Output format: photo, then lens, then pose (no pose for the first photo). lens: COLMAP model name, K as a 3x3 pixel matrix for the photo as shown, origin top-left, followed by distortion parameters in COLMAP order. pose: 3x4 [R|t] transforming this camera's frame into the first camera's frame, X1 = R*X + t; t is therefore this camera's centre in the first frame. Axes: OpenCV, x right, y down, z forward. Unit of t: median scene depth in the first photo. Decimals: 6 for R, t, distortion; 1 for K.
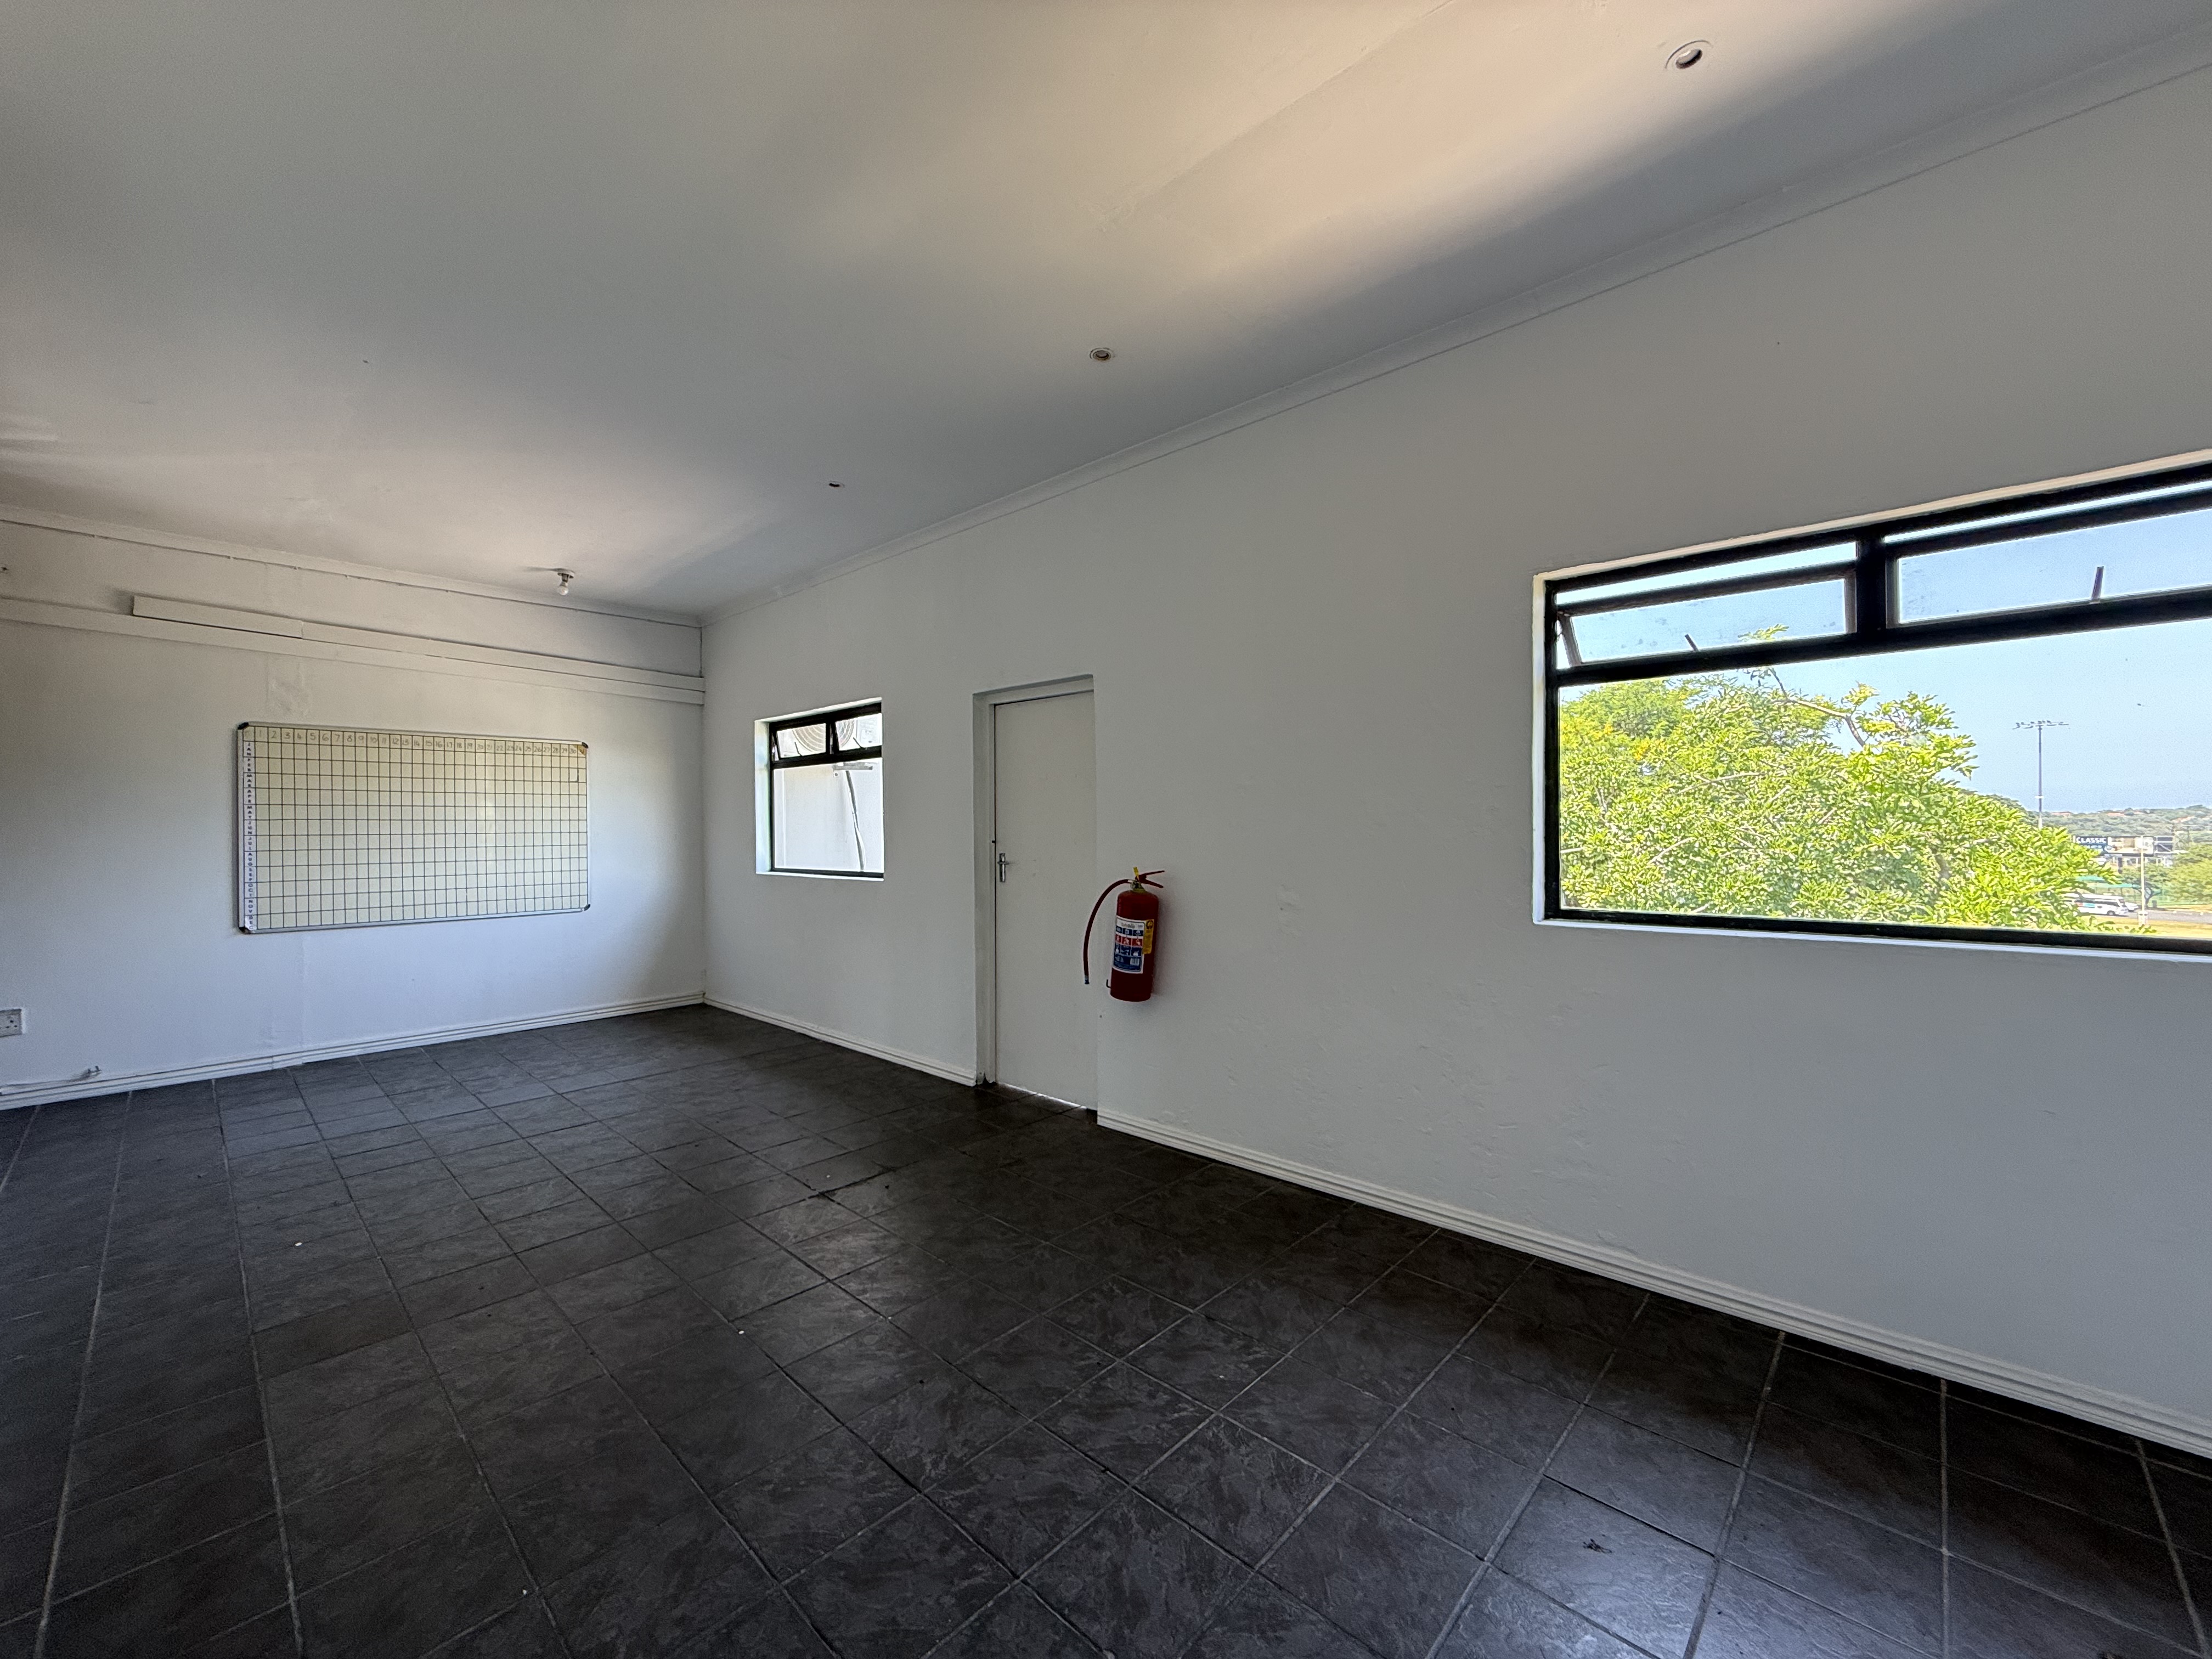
lens RADIAL K [[883.0, 0, 1104.3], [0, 883.0, 832.0], [0, 0, 1]] dist [-0.001890, 0.000552]
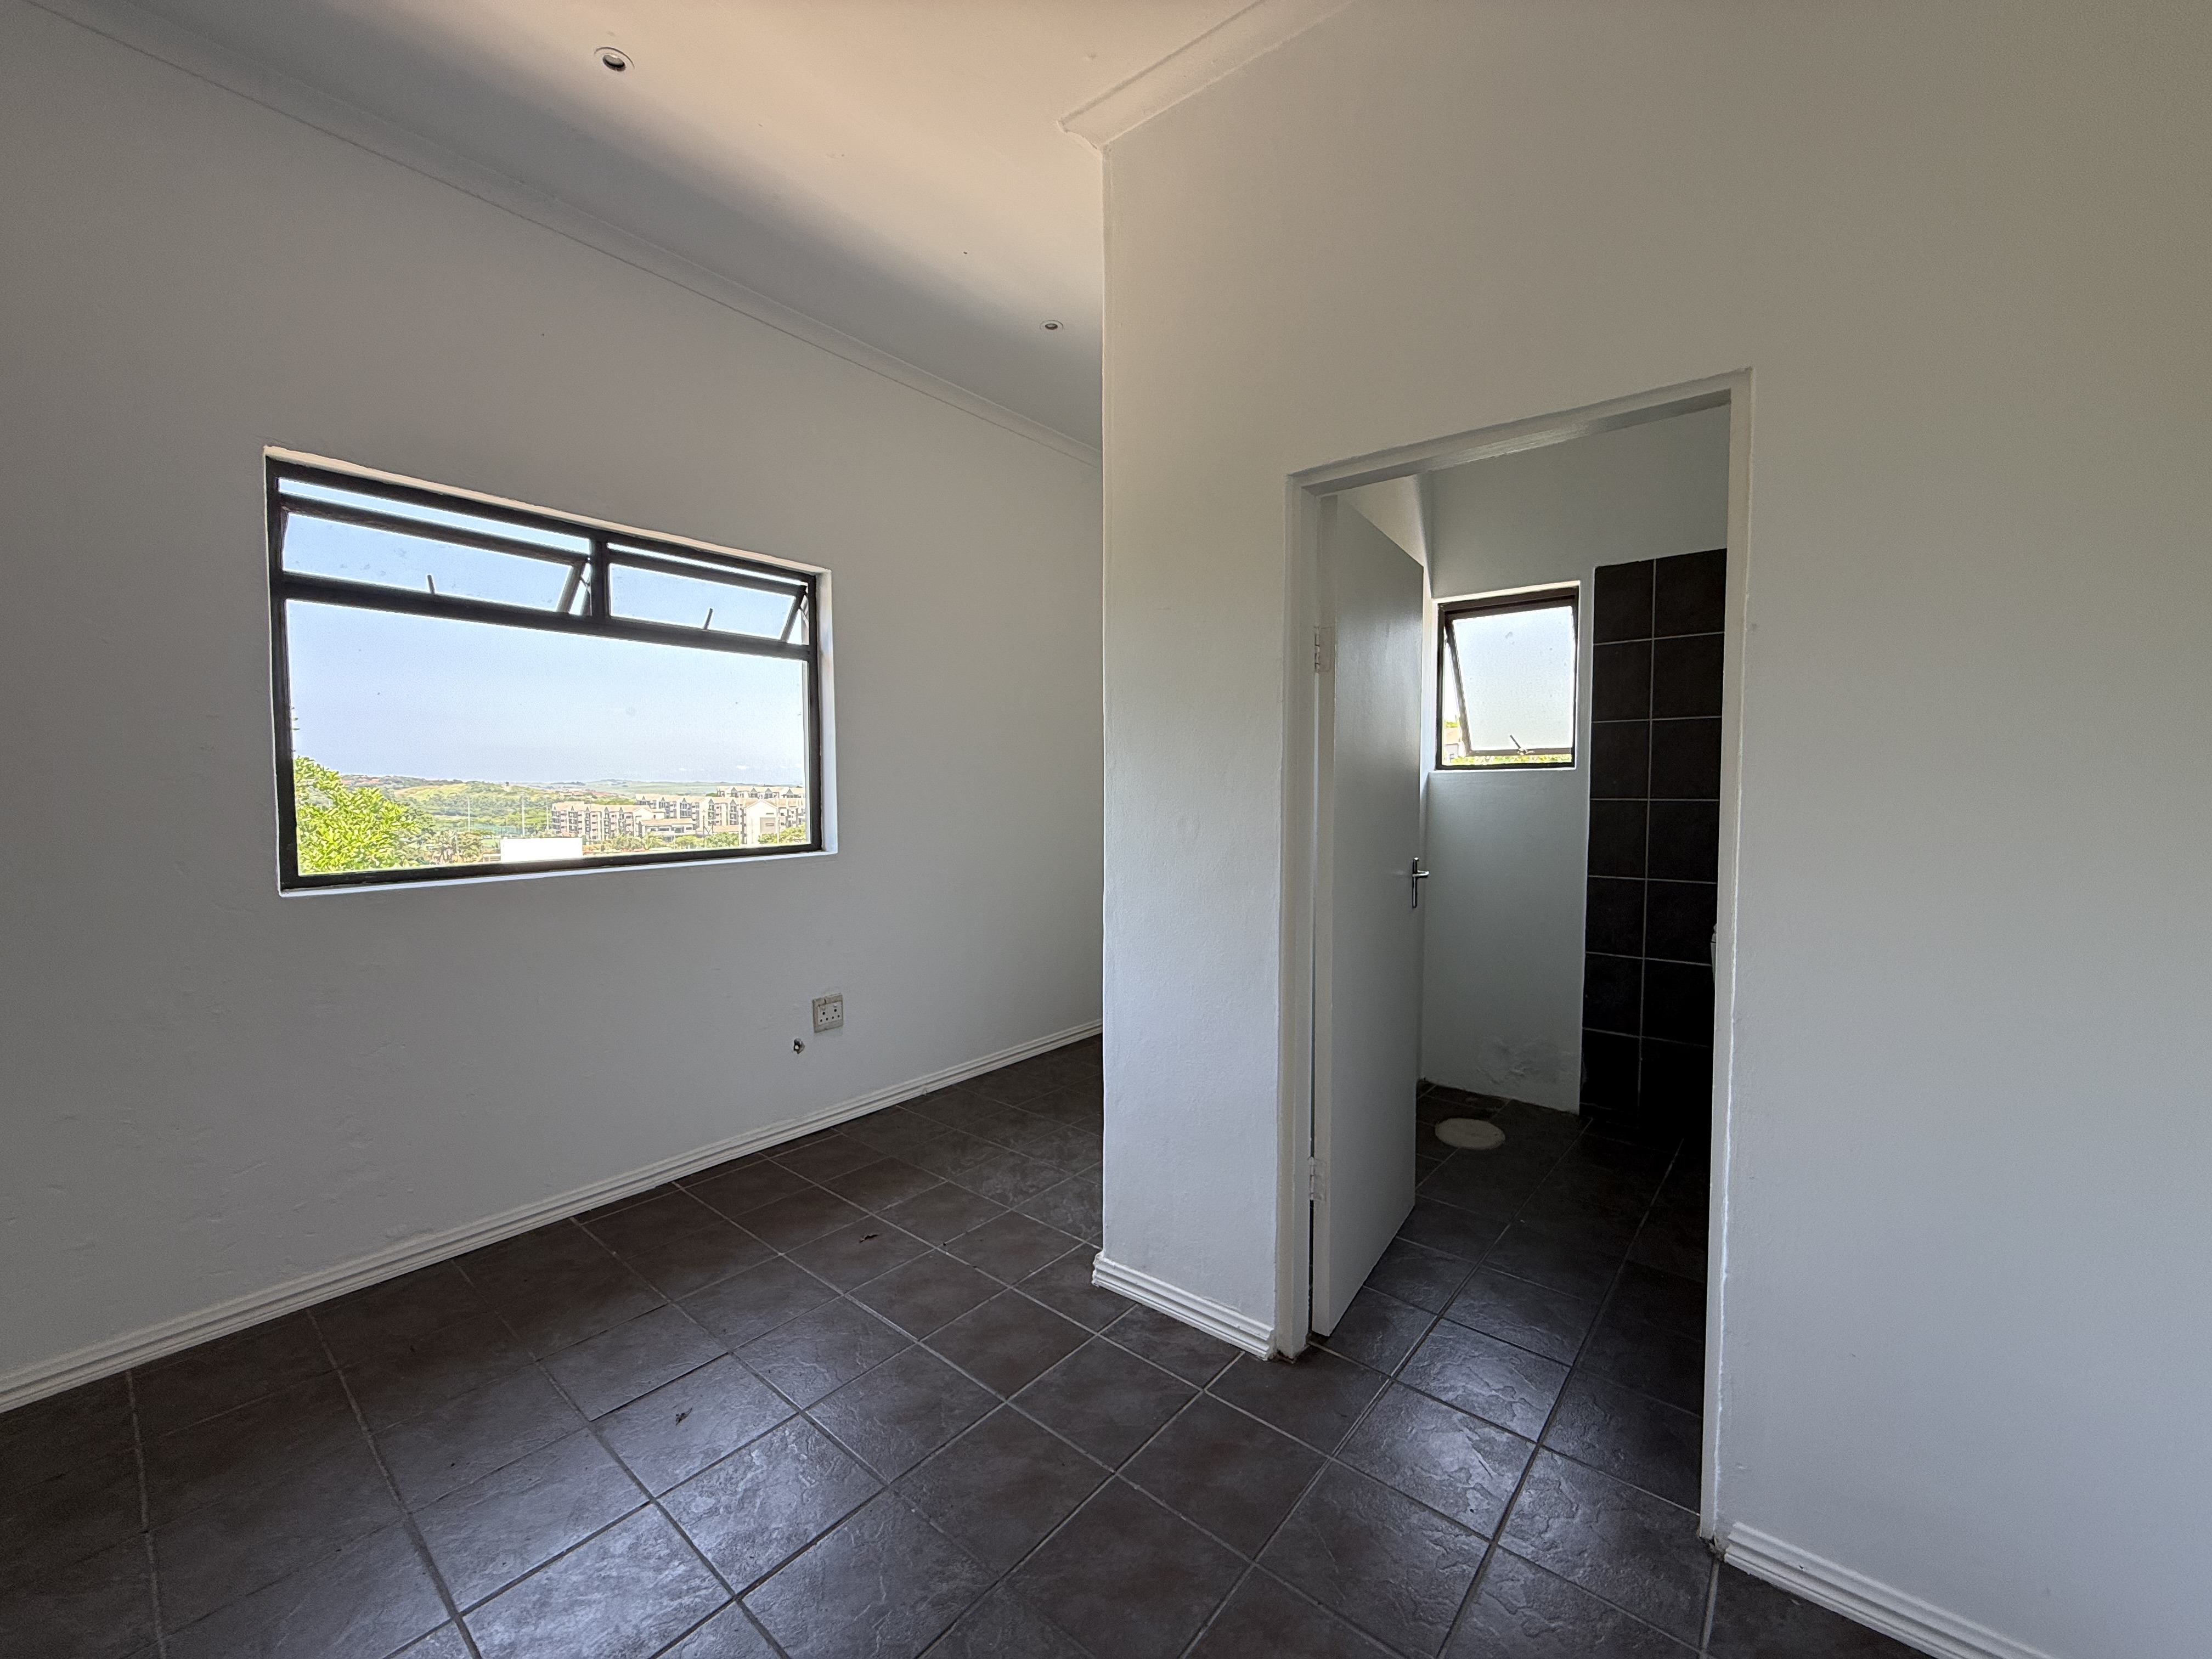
lens RADIAL K [[883.0, 0, 1113.1], [0, 883.0, 831.4], [0, 0, 1]] dist [-0.001890, 0.000552]
pose [[-0.073442, -0.052884, 0.995896, -0.442026], [-0.003015, 0.998600, 0.052805, 0.000592], [-0.997295, 0.000876, -0.073499, 0.412677]]
